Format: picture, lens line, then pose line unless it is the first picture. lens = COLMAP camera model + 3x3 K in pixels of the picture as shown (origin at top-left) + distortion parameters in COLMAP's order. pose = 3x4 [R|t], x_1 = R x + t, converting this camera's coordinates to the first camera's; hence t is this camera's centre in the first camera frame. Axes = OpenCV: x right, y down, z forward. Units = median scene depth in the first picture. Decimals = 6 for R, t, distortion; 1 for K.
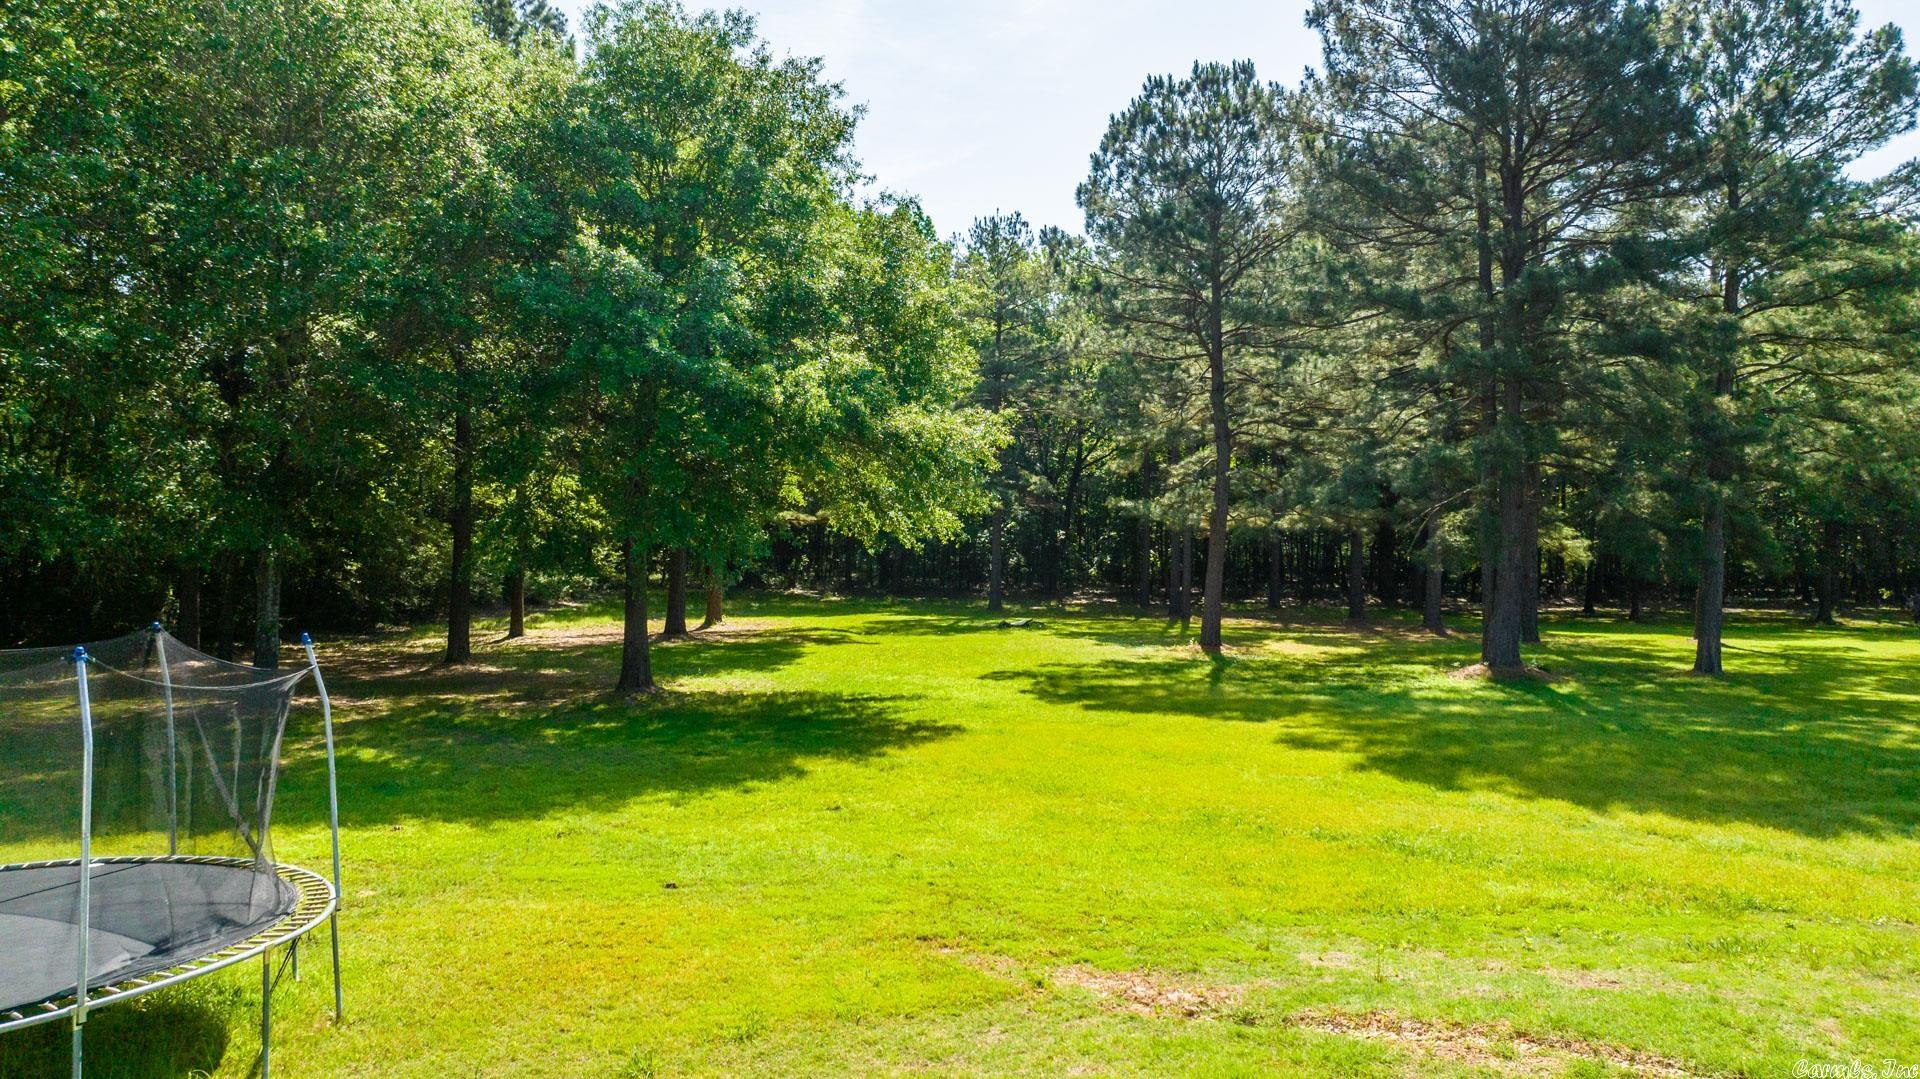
lens RADIAL K [[1362.4, 0, 958.0], [0, 1362.4, 548.5], [0, 0, 1]] dist [-0.037909, 0.038441]
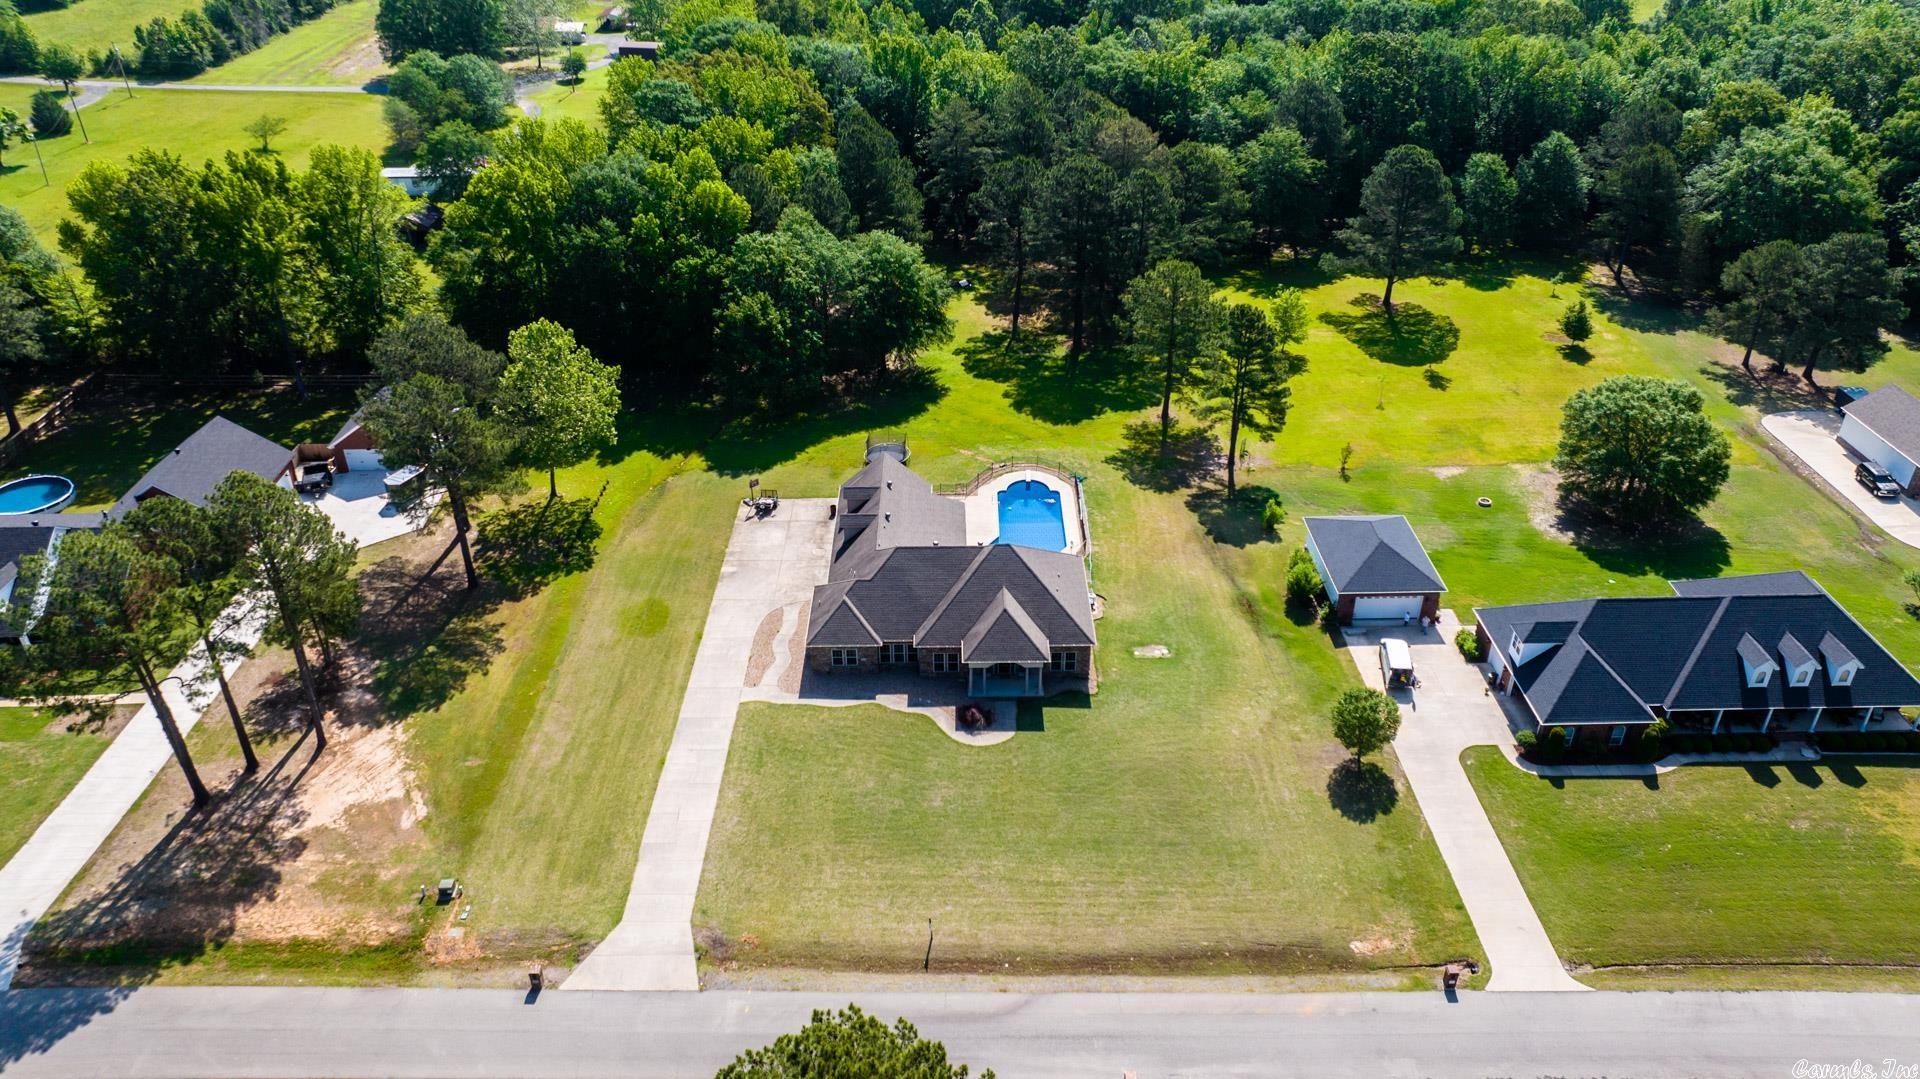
lens RADIAL K [[1362.4, 0, 947.3], [0, 1362.4, 530.3], [0, 0, 1]] dist [-0.037909, 0.038441]
pose [[0.999707, -0.019021, 0.014986, -0.080058], [0.008876, 0.863611, 0.504080, -1.695152], [-0.022530, -0.503799, 0.863527, -3.210758]]
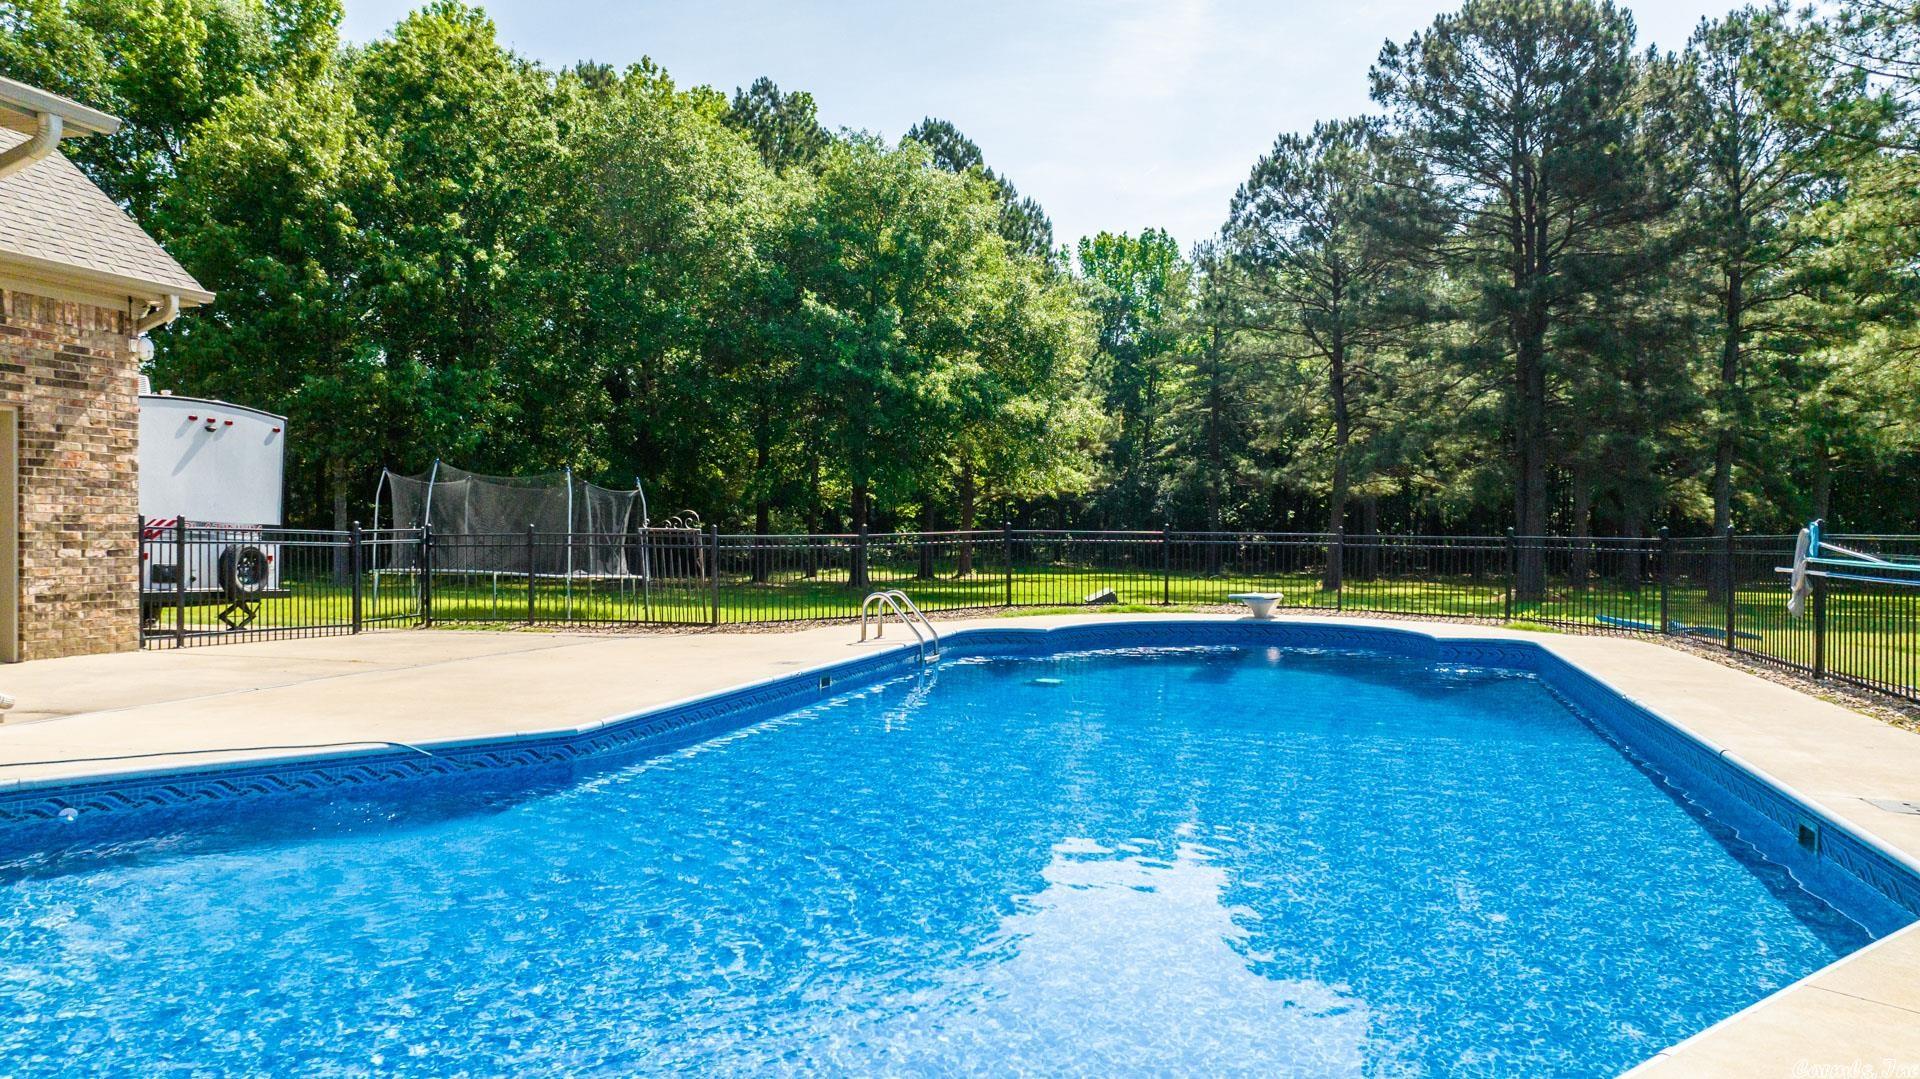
lens RADIAL K [[1362.4, 0, 956.8], [0, 1362.4, 551.6], [0, 0, 1]] dist [-0.037909, 0.038441]
pose [[0.968600, 0.005825, -0.248558, 0.221077], [-0.005783, 0.999983, 0.000899, 0.054910], [0.248559, 0.000567, 0.968617, -0.401688]]
